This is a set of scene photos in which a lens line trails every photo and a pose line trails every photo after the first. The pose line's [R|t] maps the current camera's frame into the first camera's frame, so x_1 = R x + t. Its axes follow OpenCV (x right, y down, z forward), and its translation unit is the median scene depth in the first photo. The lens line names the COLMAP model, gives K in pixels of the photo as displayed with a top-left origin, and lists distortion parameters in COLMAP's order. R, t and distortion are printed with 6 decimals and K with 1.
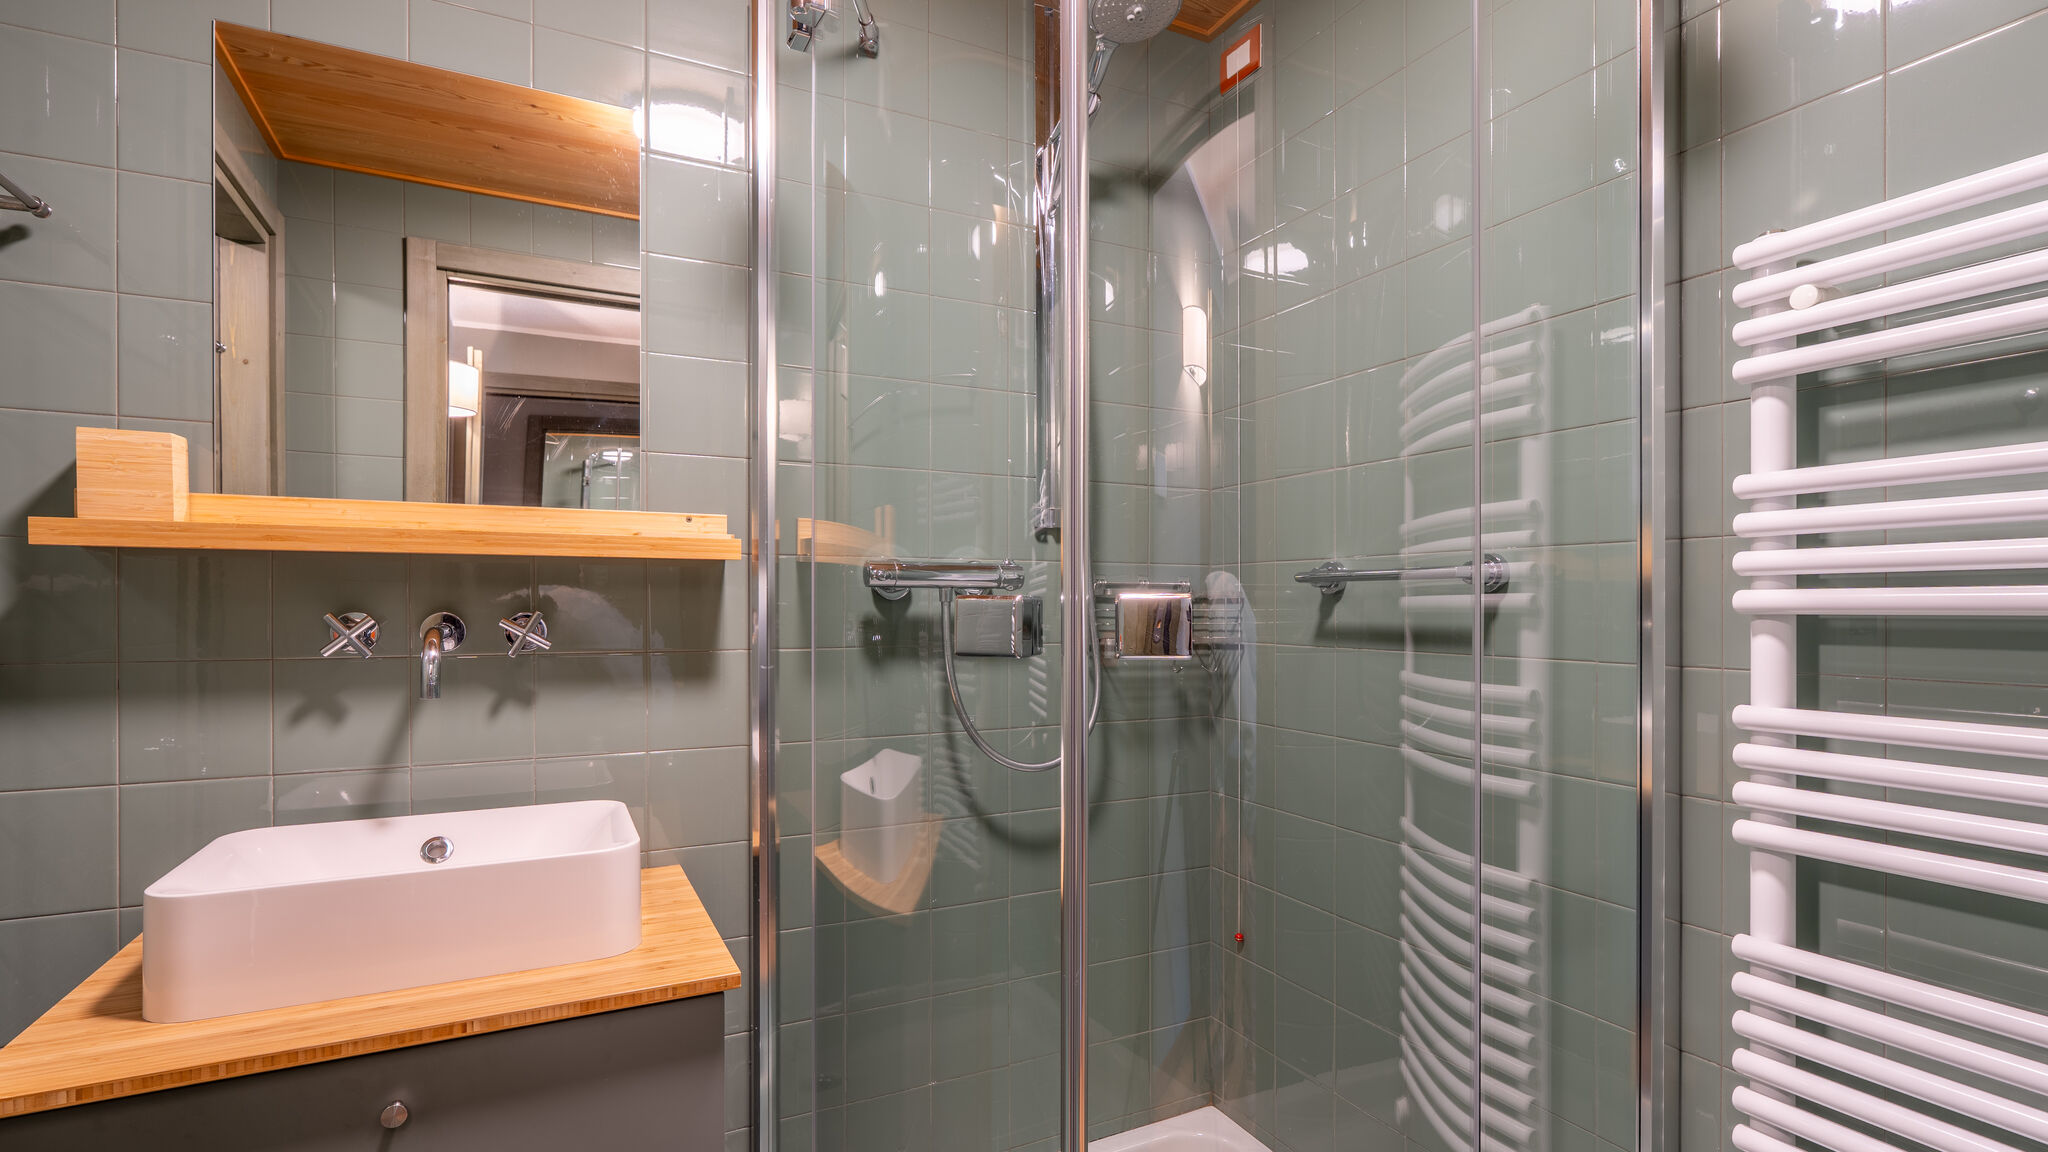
lens RADIAL K [[945.9, 0, 1019.2], [0, 945.9, 585.3], [0, 0, 1]] dist [0.000641, 0.000012]
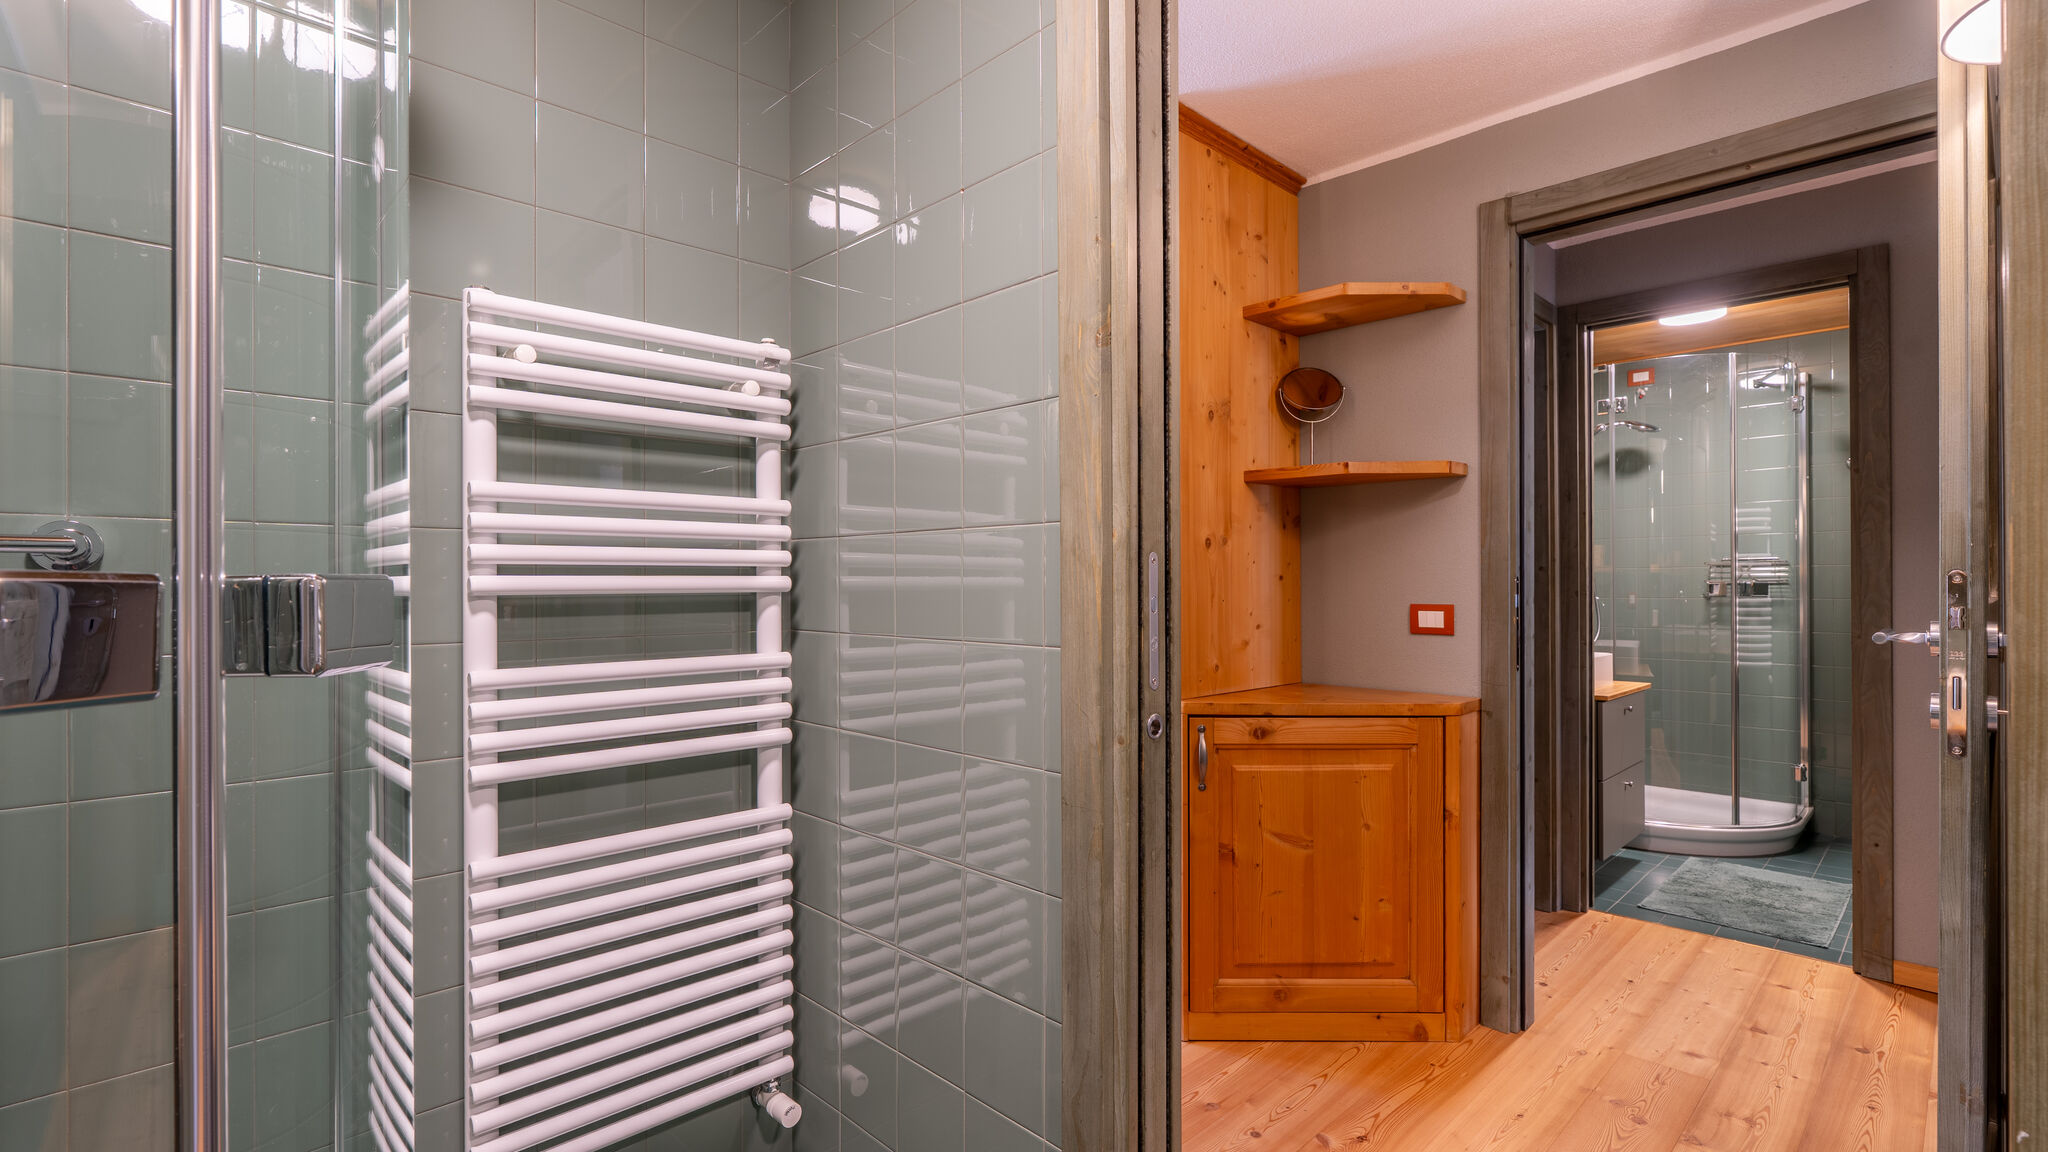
lens RADIAL K [[945.9, 0, 1019.2], [0, 945.9, 585.3], [0, 0, 1]] dist [0.000641, 0.000012]
pose [[-0.286798, 0.005195, 0.957977, -0.532167], [-0.007002, 0.999947, -0.007519, 0.019230], [-0.957966, -0.008864, -0.286746, 0.605986]]
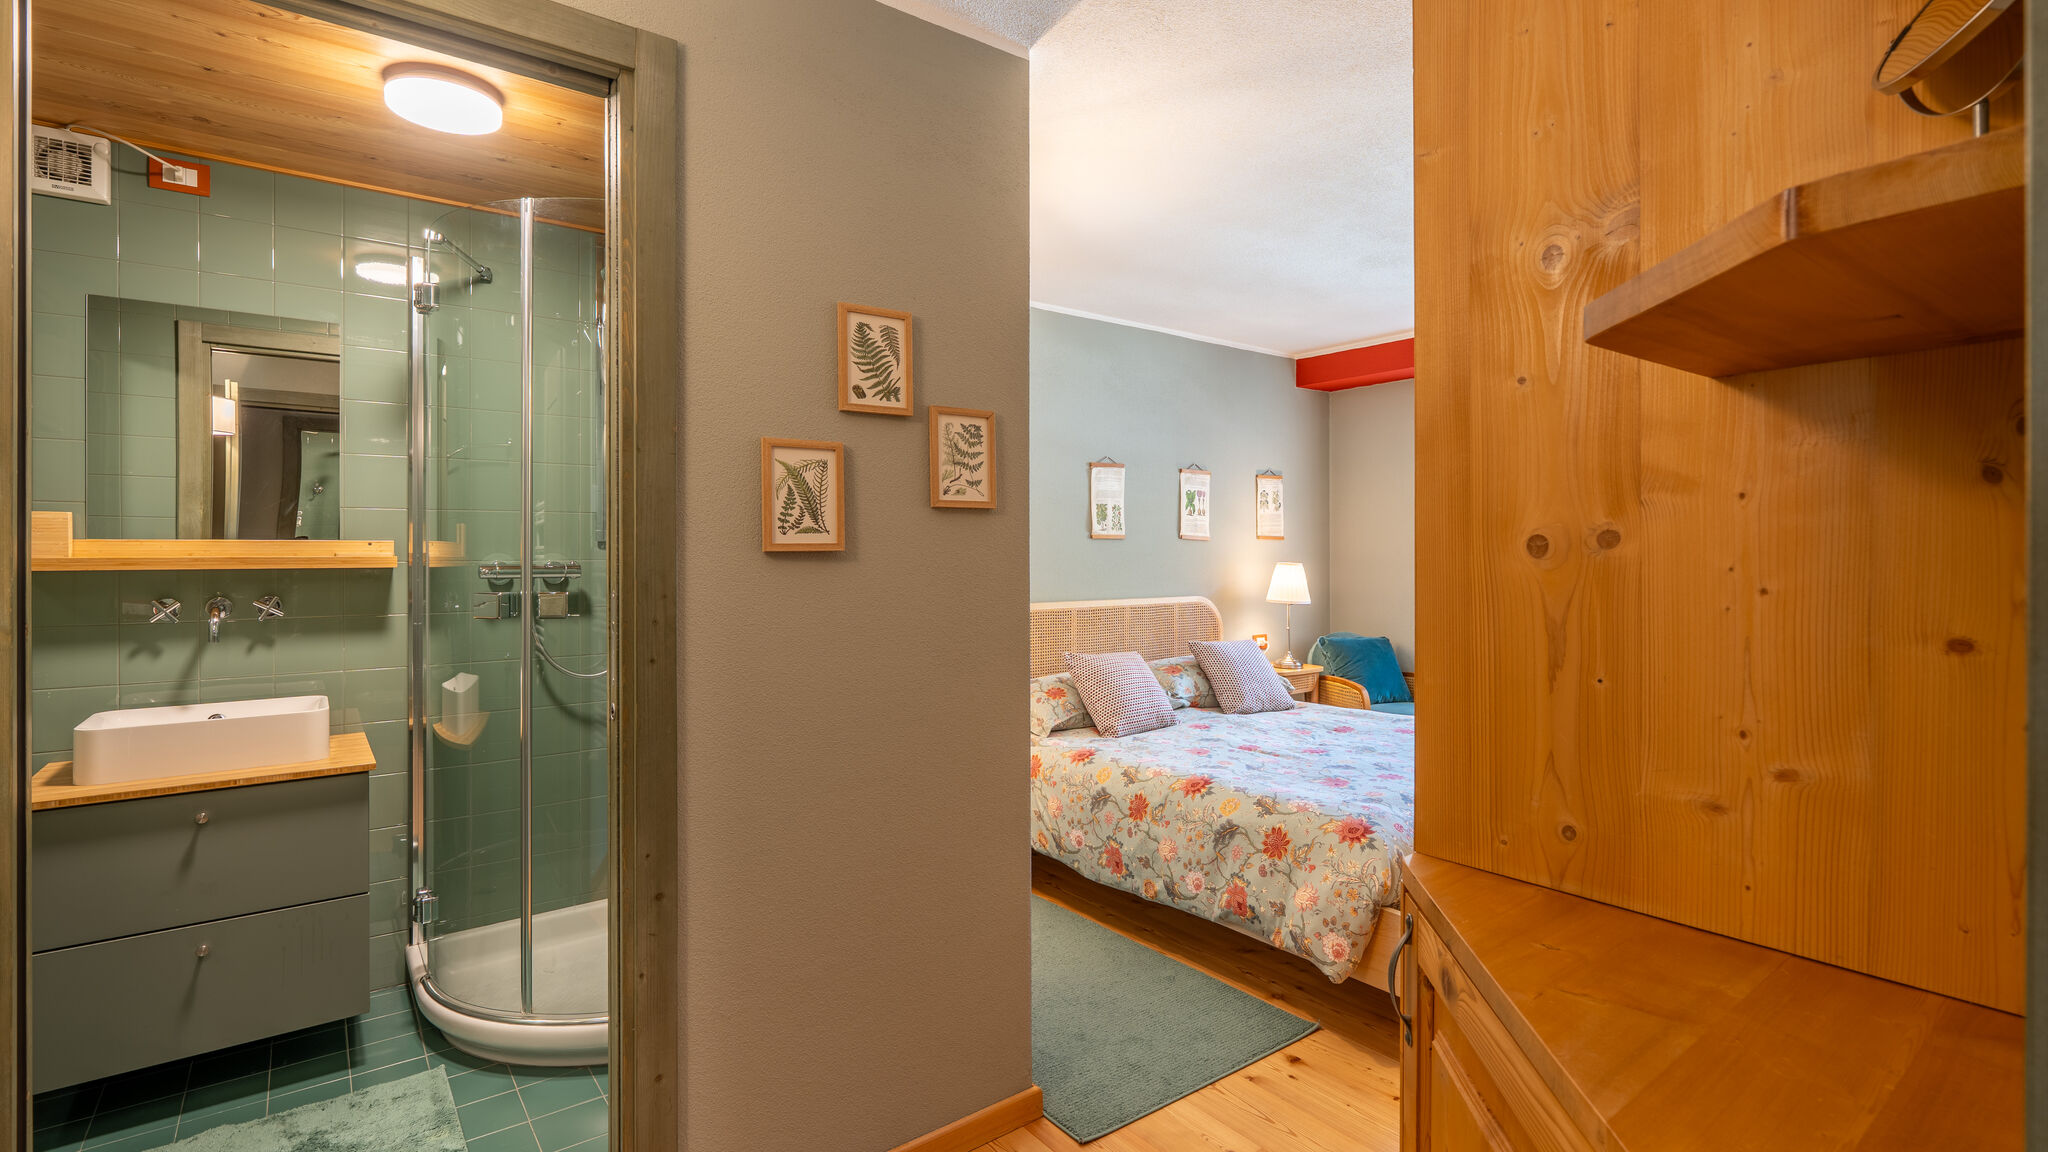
lens RADIAL K [[948.2, 0, 1037.6], [0, 948.2, 551.0], [0, 0, 1]] dist [-0.002452, -0.000360]
pose [[0.982867, 0.000966, 0.184313, 0.679274], [-0.003027, 0.999936, 0.010903, -0.095528], [-0.184290, -0.011274, 0.982807, -1.210325]]
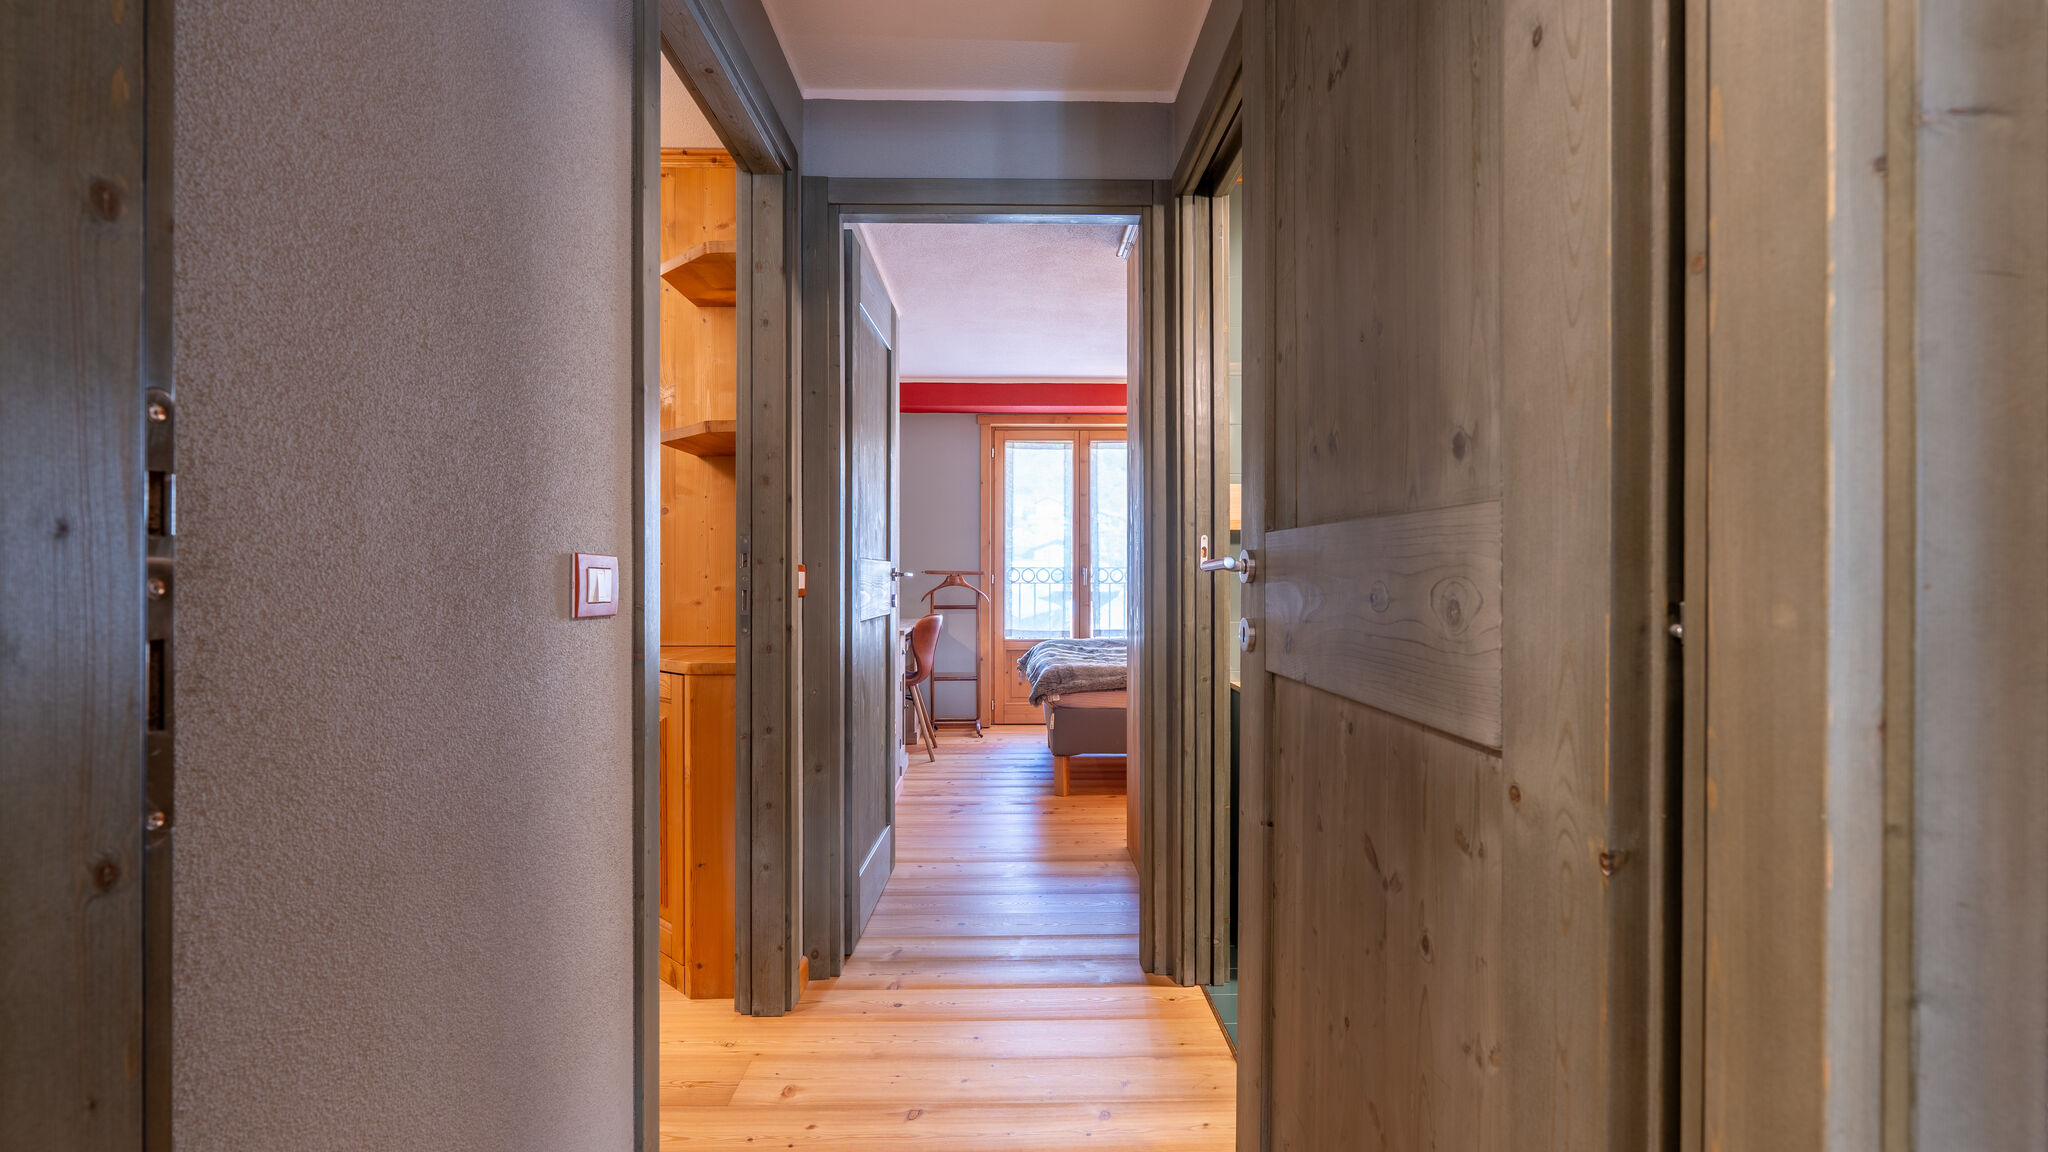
lens RADIAL K [[945.9, 0, 1019.2], [0, 945.9, 585.3], [0, 0, 1]] dist [0.000641, 0.000012]
pose [[0.451702, -0.003717, 0.892161, -0.361936], [-0.013737, 0.999844, 0.011121, 0.050289], [-0.892063, -0.017279, 0.451580, -2.320796]]
